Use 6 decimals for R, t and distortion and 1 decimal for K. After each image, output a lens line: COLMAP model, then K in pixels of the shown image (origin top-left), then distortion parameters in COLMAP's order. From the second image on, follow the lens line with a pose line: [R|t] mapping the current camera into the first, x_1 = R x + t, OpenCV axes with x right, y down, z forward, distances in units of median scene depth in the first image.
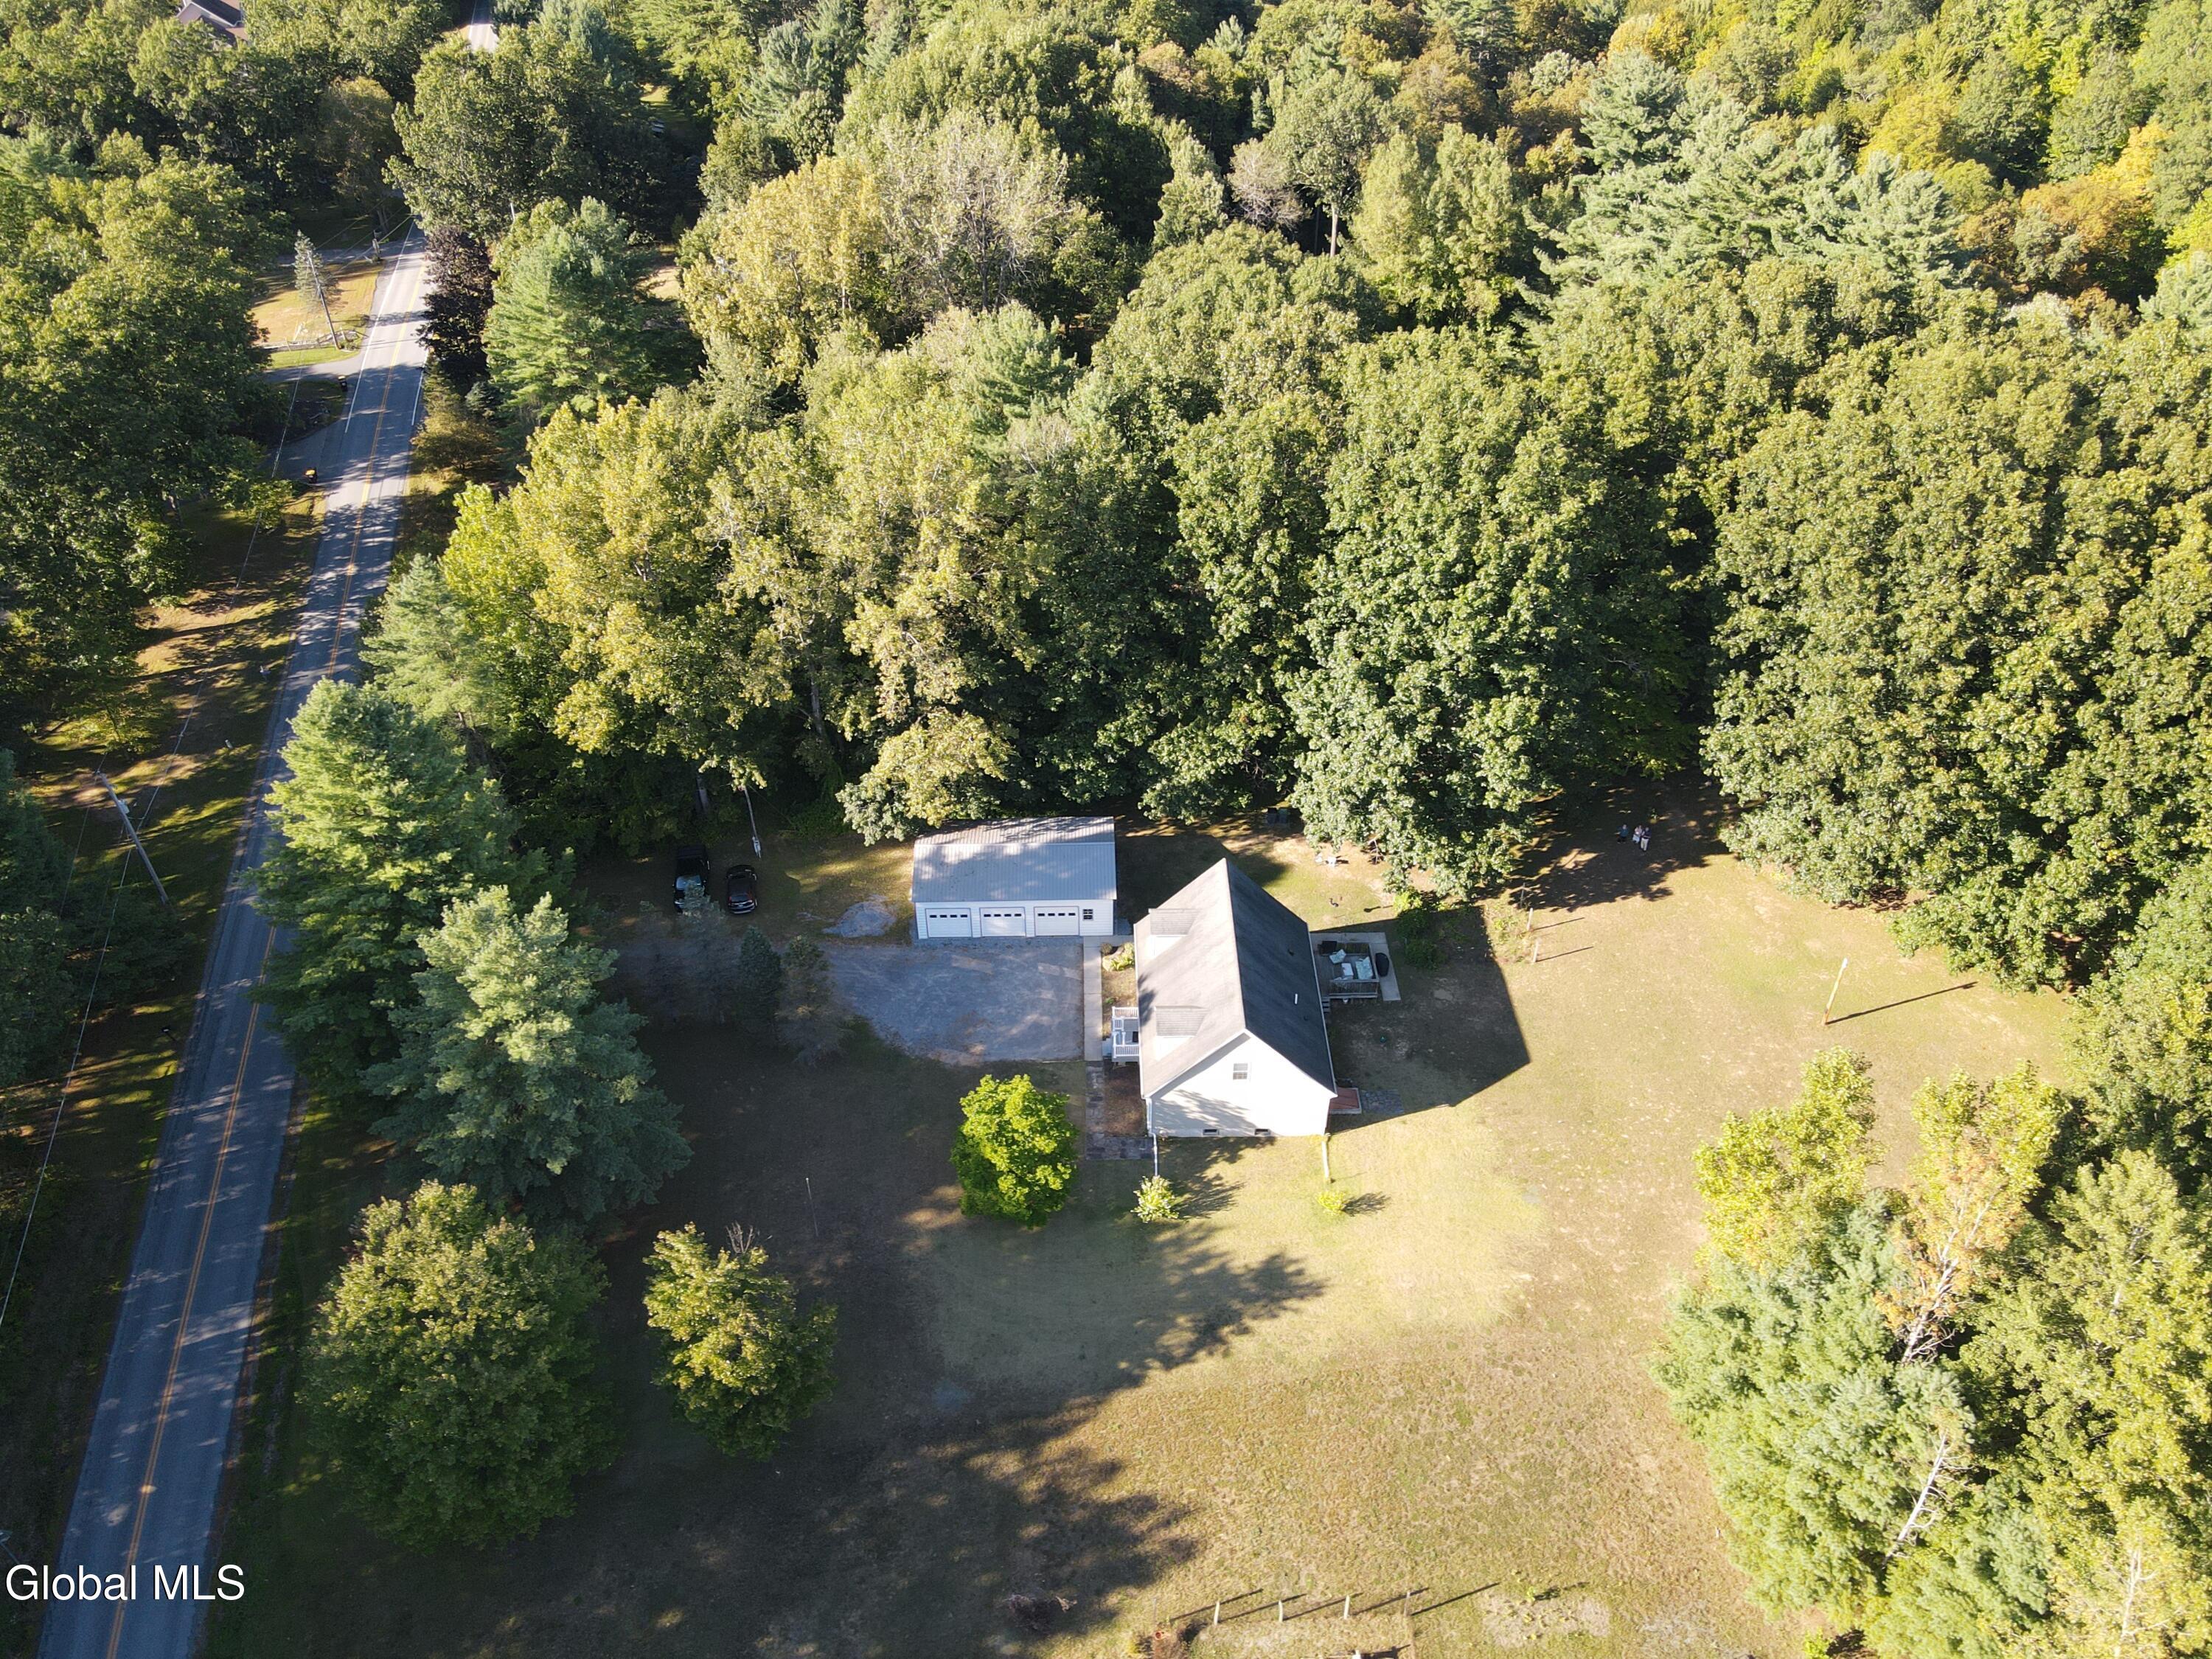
lens RADIAL K [[1648.3, 0, 1104.1], [0, 1648.3, 829.3], [0, 0, 1]] dist [0.001404, 0.019192]
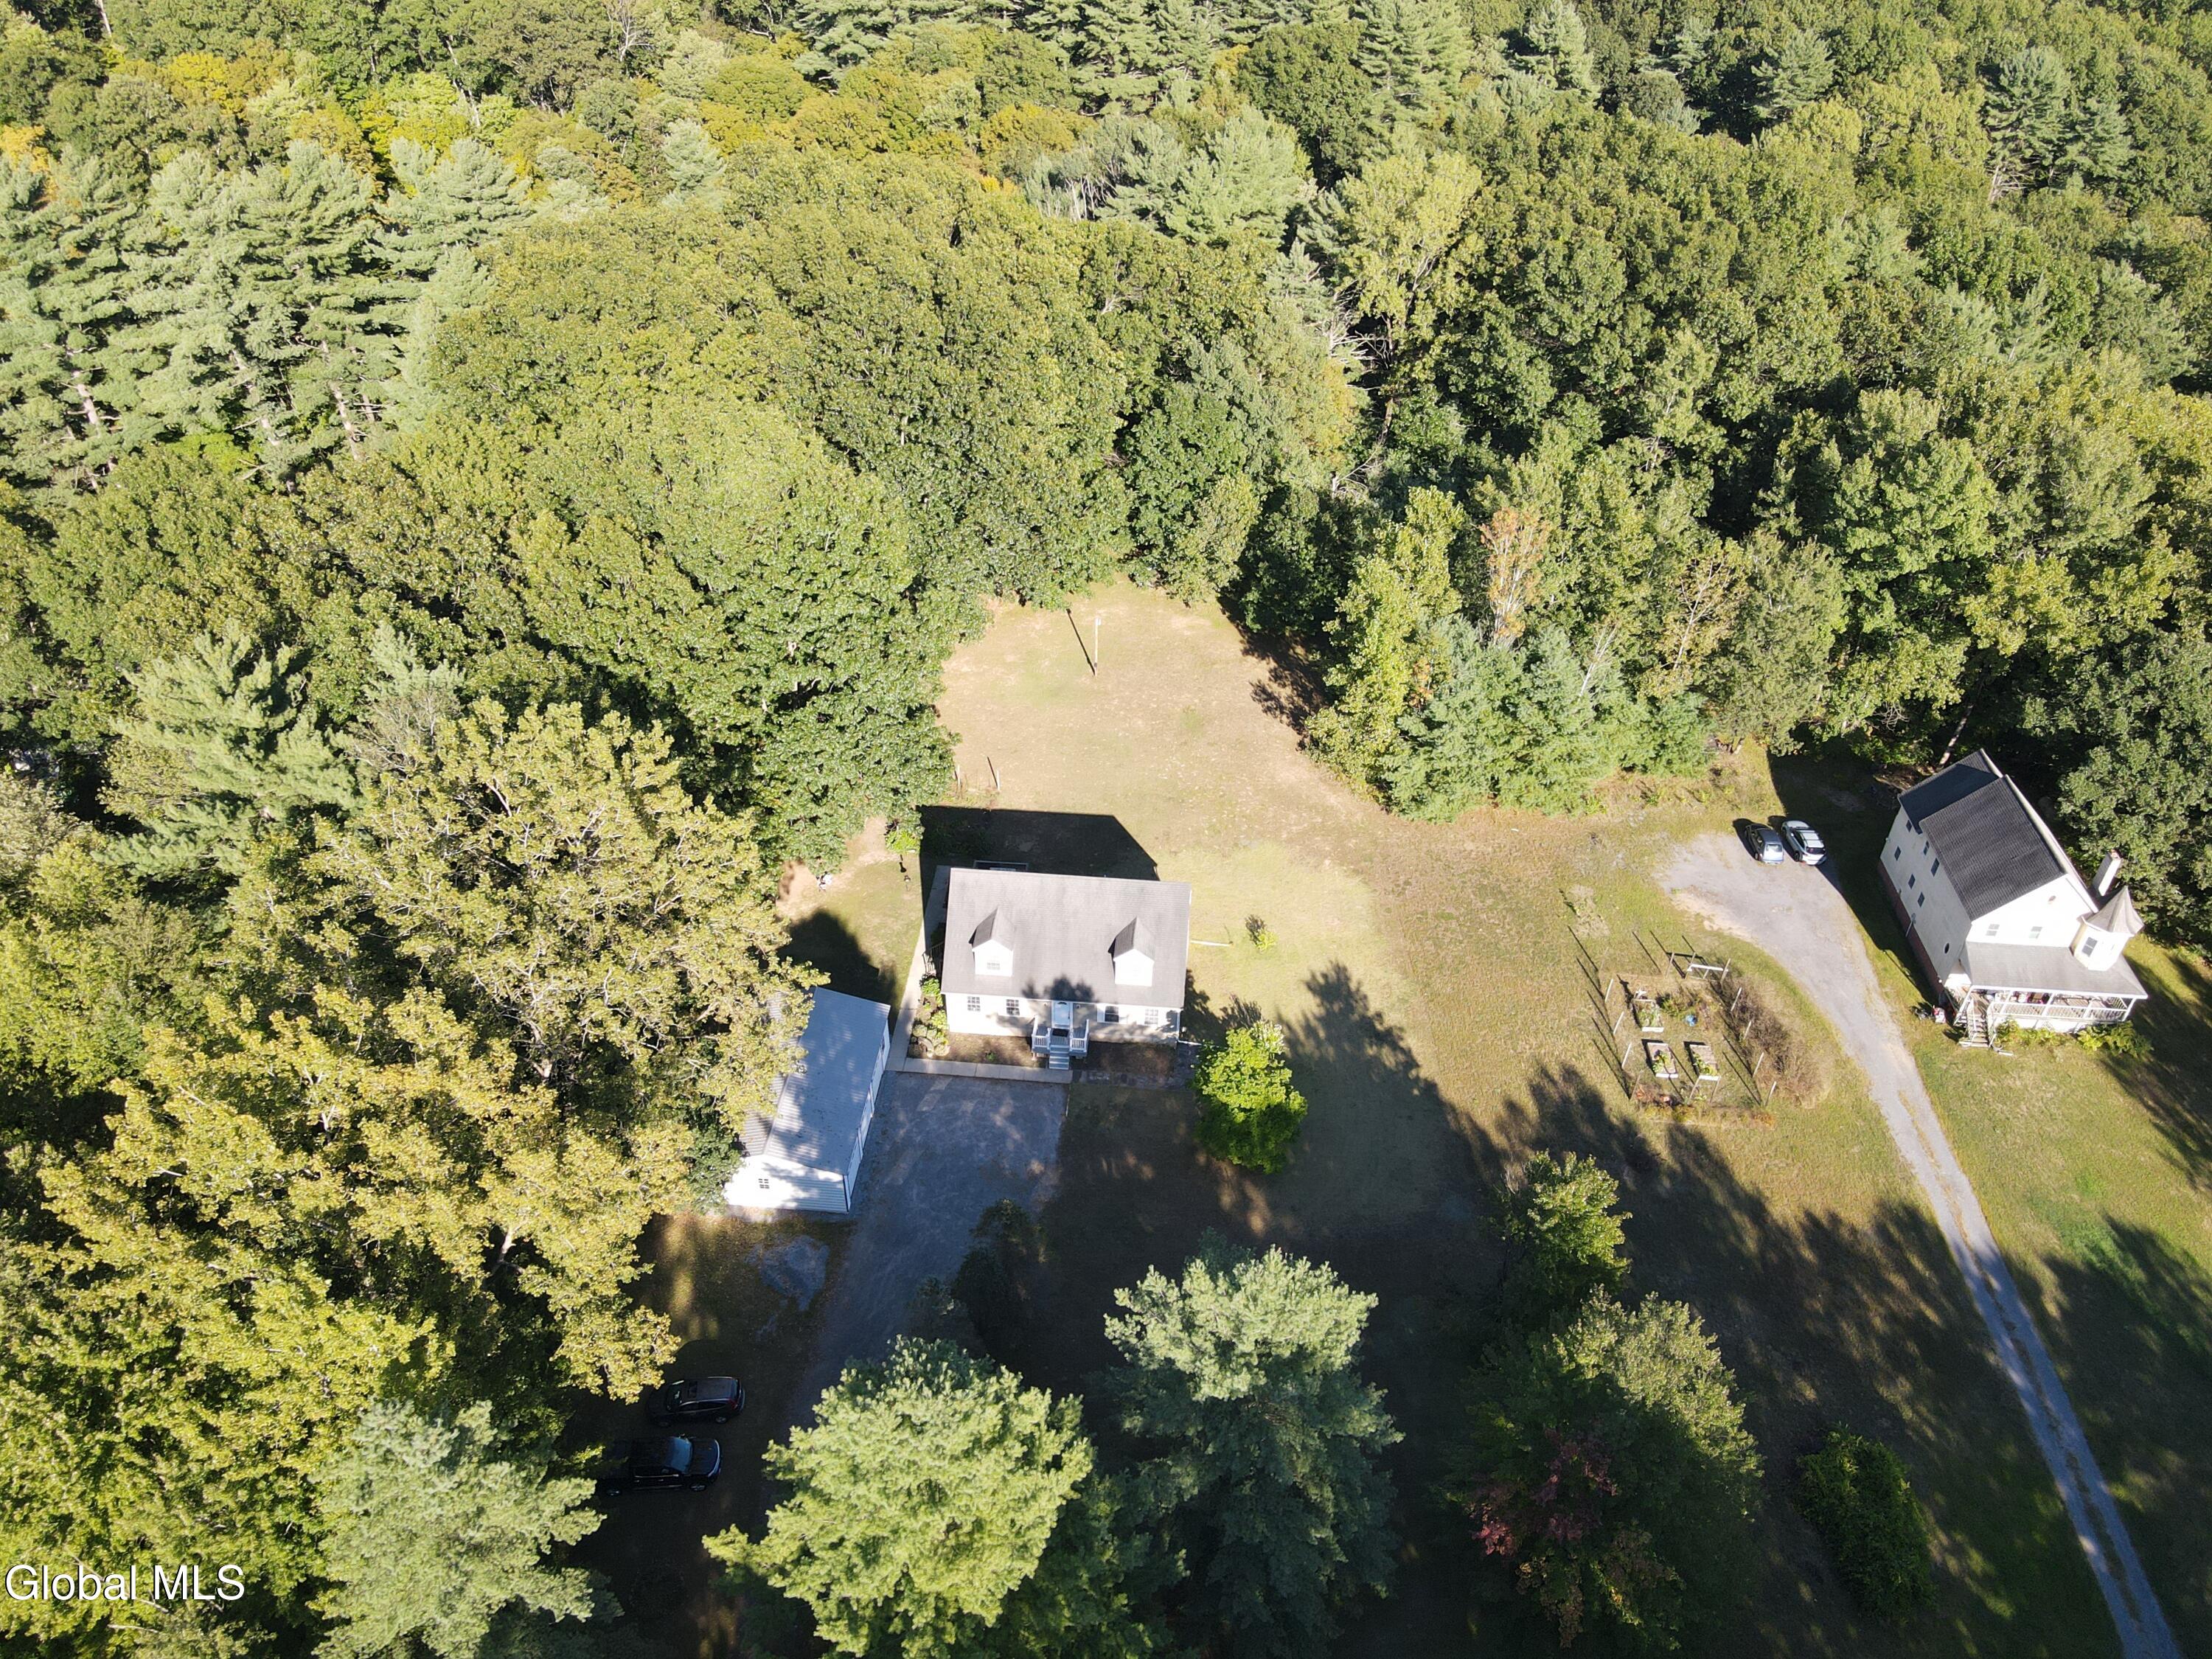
lens RADIAL K [[1622.6, 0, 1100.7], [0, 1622.6, 837.2], [0, 0, 1]] dist [0.002576, 0.004403]
pose [[0.096846, -0.610174, 0.786326, -0.659359], [0.594117, 0.669288, 0.446181, -0.369170], [-0.798527, 0.423959, 0.427333, 0.476469]]
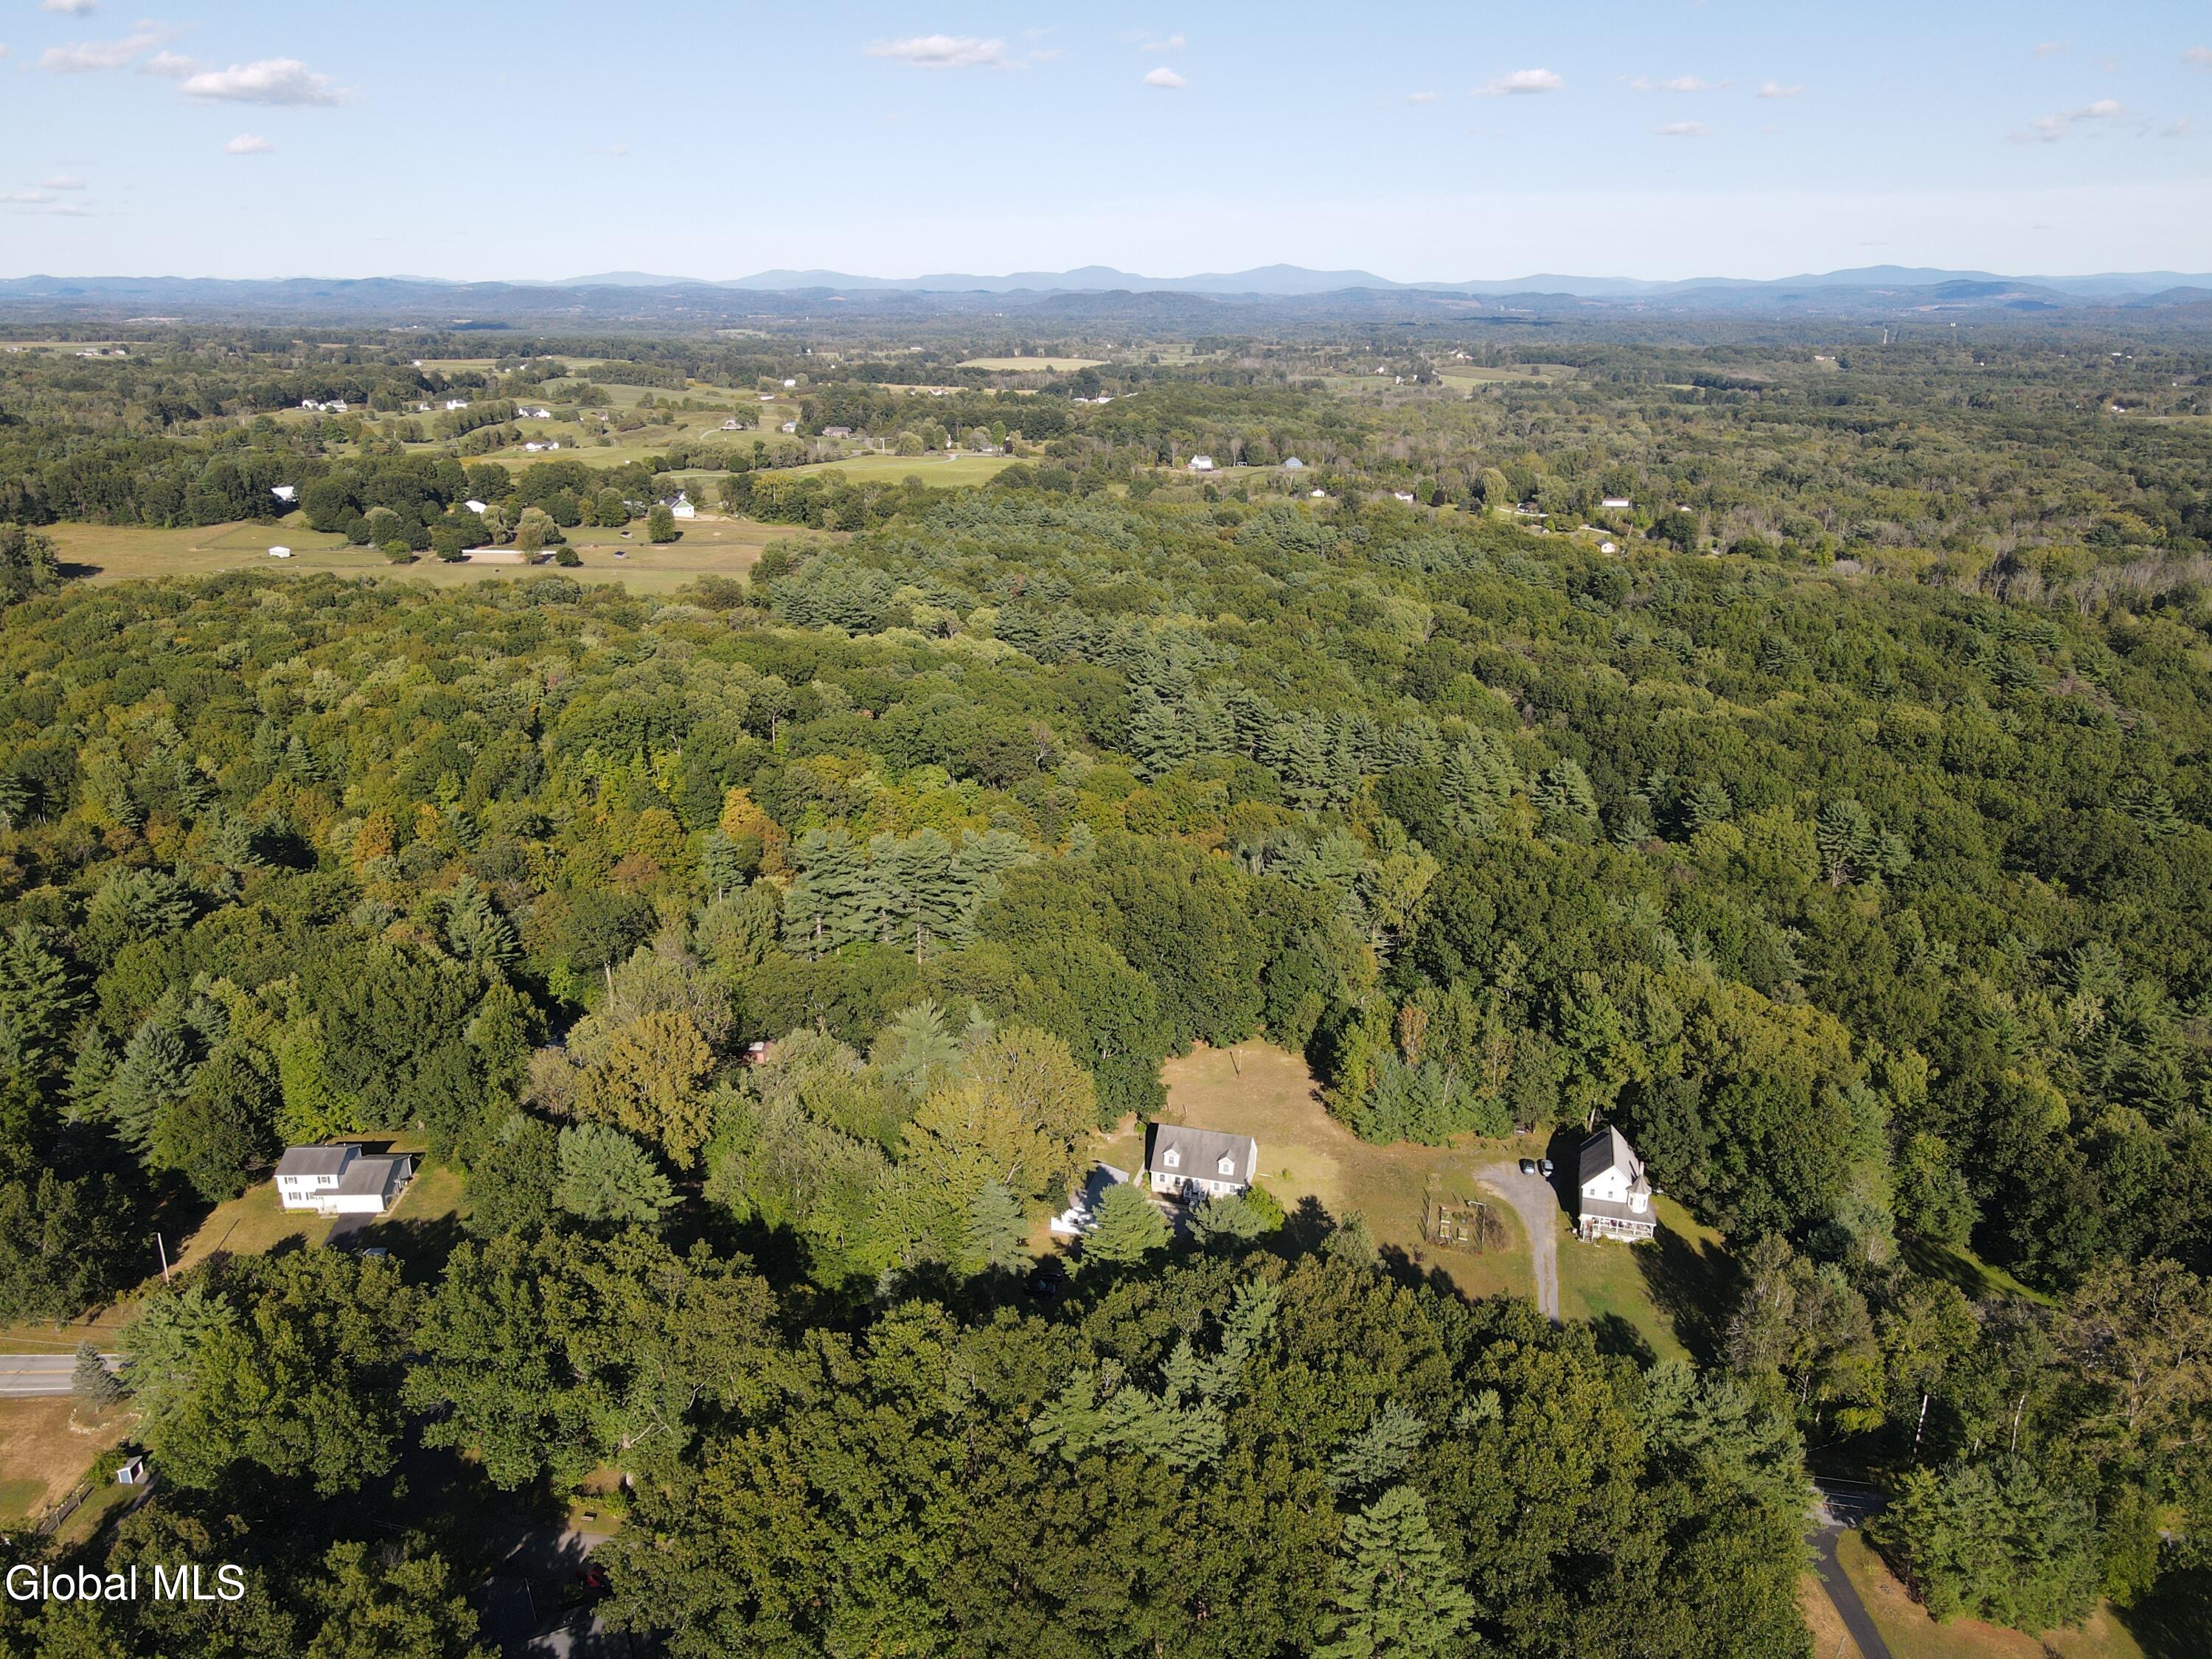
lens RADIAL K [[1636.9, 0, 1102.0], [0, 1636.9, 830.1], [0, 0, 1]] dist [0.006838, 0.031129]
pose [[0.280444, -0.294127, 0.913696, -2.054869], [0.574330, 0.814116, 0.085791, -0.598484], [-0.769088, 0.500703, 0.397240, -0.161591]]
